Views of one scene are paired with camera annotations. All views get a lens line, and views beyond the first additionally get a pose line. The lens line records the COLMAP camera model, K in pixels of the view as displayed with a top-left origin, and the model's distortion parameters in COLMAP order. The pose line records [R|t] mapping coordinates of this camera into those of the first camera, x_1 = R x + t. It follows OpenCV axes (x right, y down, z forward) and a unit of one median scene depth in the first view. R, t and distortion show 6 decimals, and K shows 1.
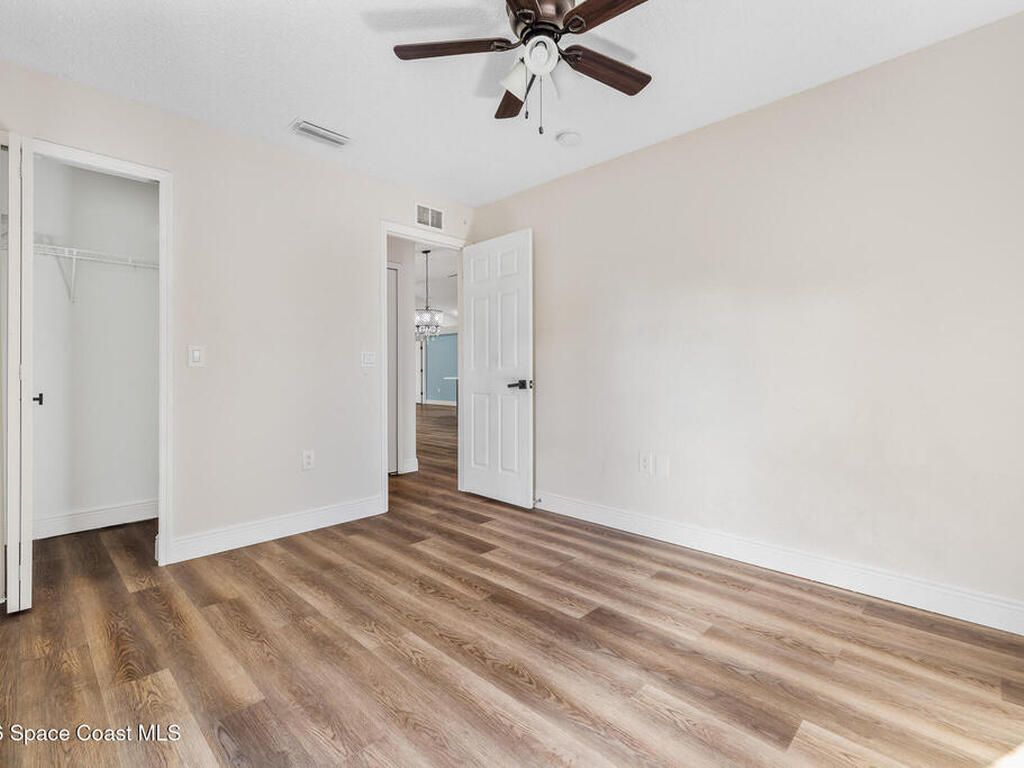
lens RADIAL K [[486.5, 0, 505.8], [0, 486.5, 375.8], [0, 0, 1]] dist [-0.001158, -0.000292]
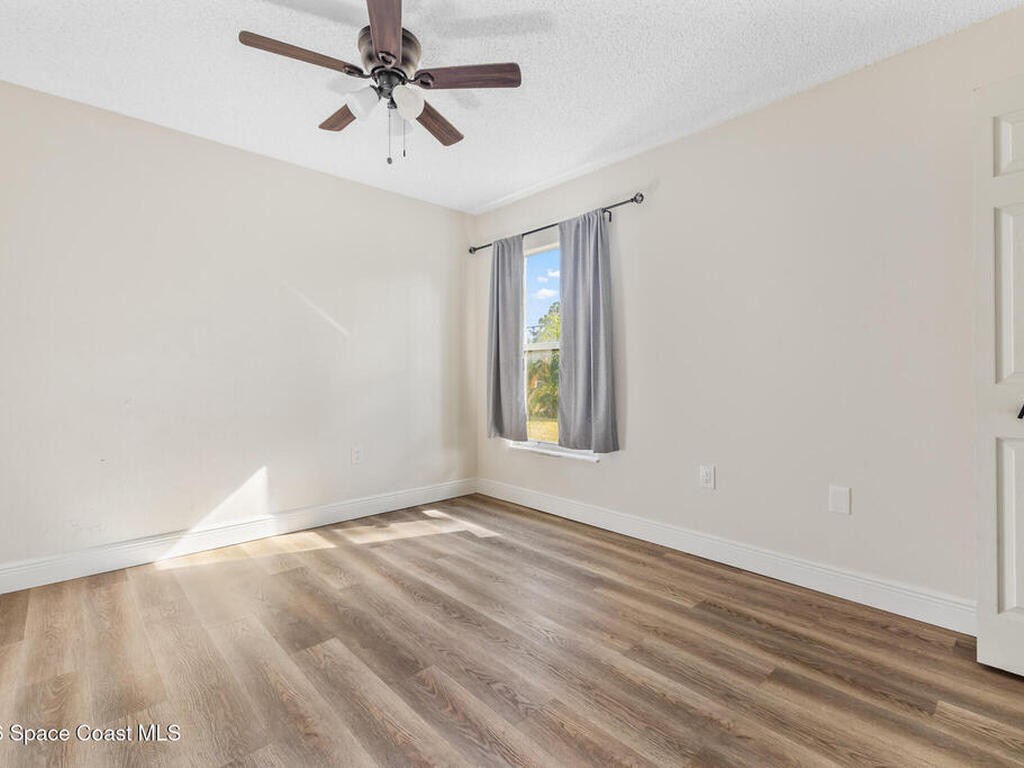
lens RADIAL K [[486.5, 0, 505.8], [0, 486.5, 375.8], [0, 0, 1]] dist [-0.001158, -0.000292]
pose [[-0.998879, 0.000520, 0.047326, -0.232619], [0.000769, 0.999986, 0.005248, -0.013339], [-0.047322, 0.005279, -0.998866, 1.982151]]
